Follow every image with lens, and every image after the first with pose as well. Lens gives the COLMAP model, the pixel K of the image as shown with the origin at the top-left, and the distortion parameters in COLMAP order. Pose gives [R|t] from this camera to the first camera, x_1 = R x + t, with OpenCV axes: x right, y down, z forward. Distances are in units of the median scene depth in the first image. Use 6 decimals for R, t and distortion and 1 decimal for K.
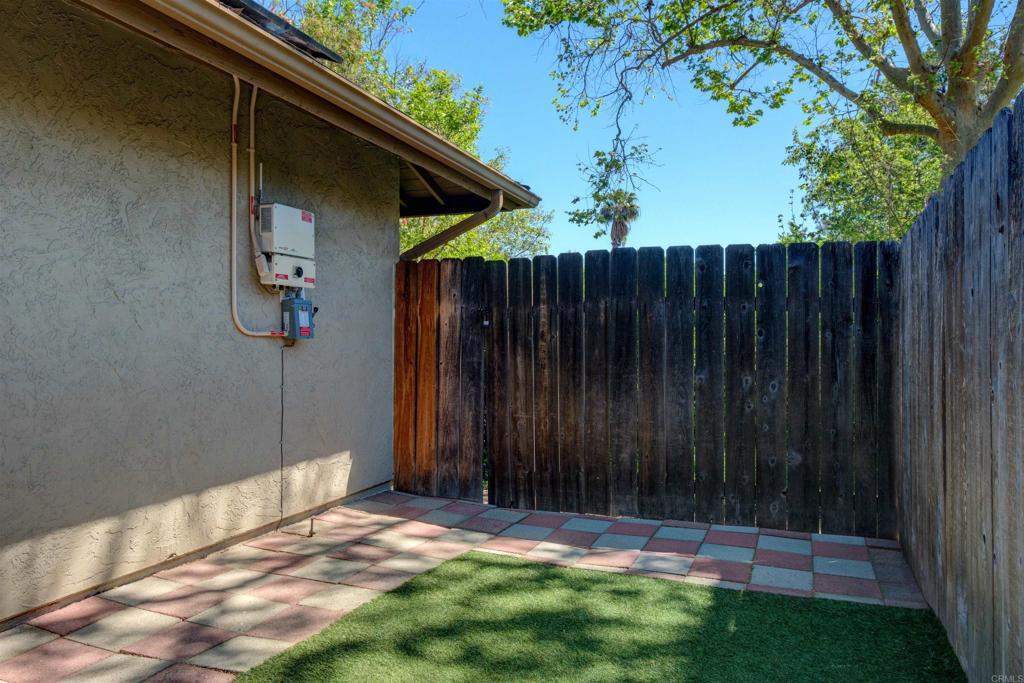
lens RADIAL K [[712.8, 0, 510.8], [0, 712.8, 344.5], [0, 0, 1]] dist [-0.001509, -0.000682]
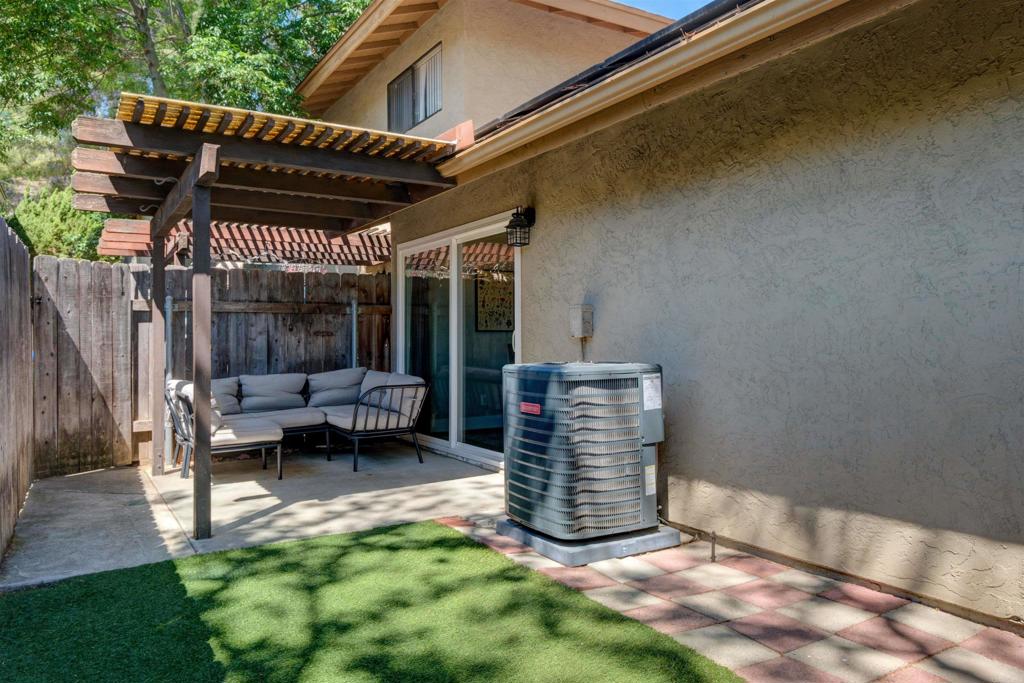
lens RADIAL K [[712.8, 0, 503.2], [0, 712.8, 334.6], [0, 0, 1]] dist [-0.001509, -0.000682]
pose [[-0.616520, -0.009610, -0.787281, 0.539128], [-0.006301, 0.999954, -0.007271, 0.000843], [0.787314, 0.000478, -0.616552, 1.198417]]
